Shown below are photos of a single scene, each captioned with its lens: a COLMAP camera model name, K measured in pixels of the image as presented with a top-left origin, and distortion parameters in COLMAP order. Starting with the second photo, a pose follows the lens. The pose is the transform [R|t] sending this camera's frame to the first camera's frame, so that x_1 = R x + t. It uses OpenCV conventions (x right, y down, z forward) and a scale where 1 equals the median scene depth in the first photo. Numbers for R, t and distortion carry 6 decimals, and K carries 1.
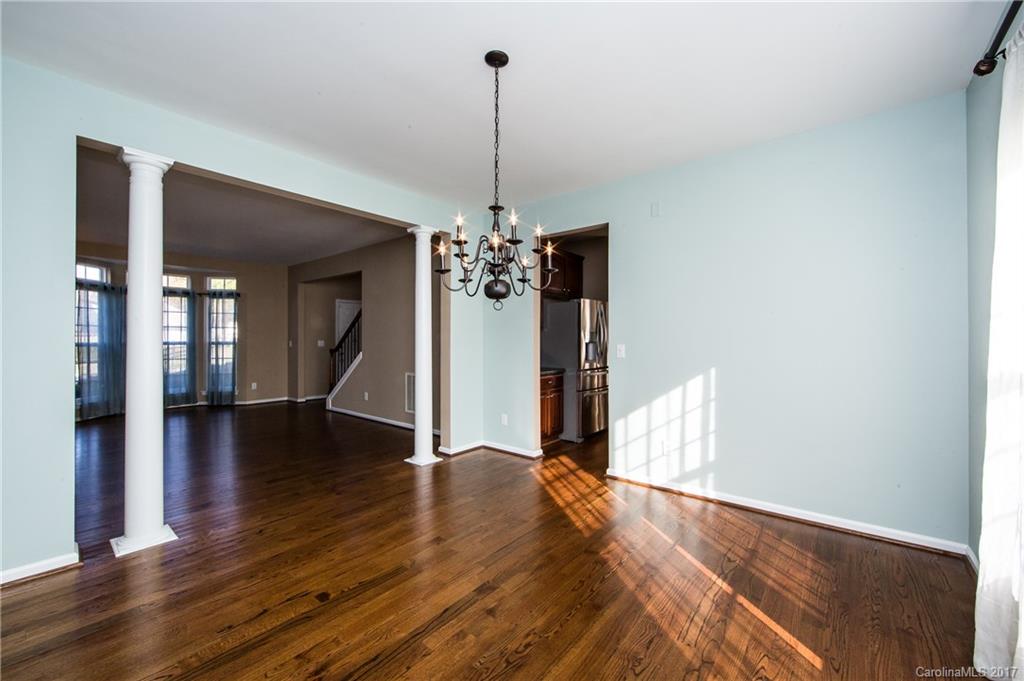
lens RADIAL K [[402.2, 0, 517.2], [0, 402.2, 337.1], [0, 0, 1]] dist [-0.001596, -0.001402]
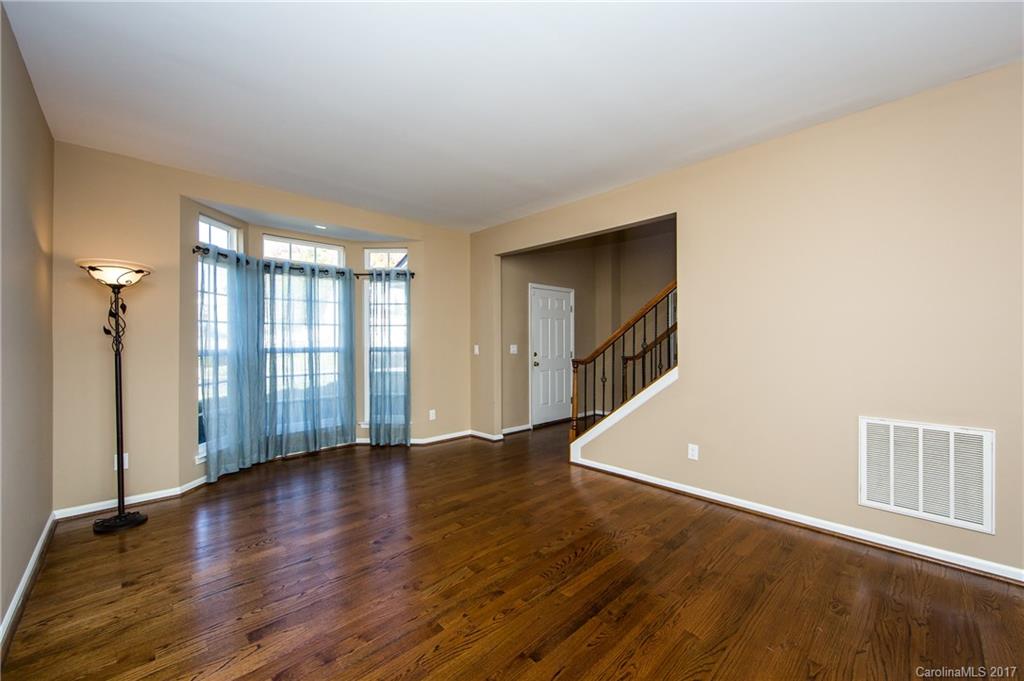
lens RADIAL K [[402.2, 0, 507.5], [0, 402.2, 344.6], [0, 0, 1]] dist [-0.001596, -0.001402]
pose [[0.992179, -0.001790, -0.124814, -0.468409], [0.003019, 0.999949, 0.009664, 0.001088], [0.124790, -0.009965, 0.992133, 0.381897]]
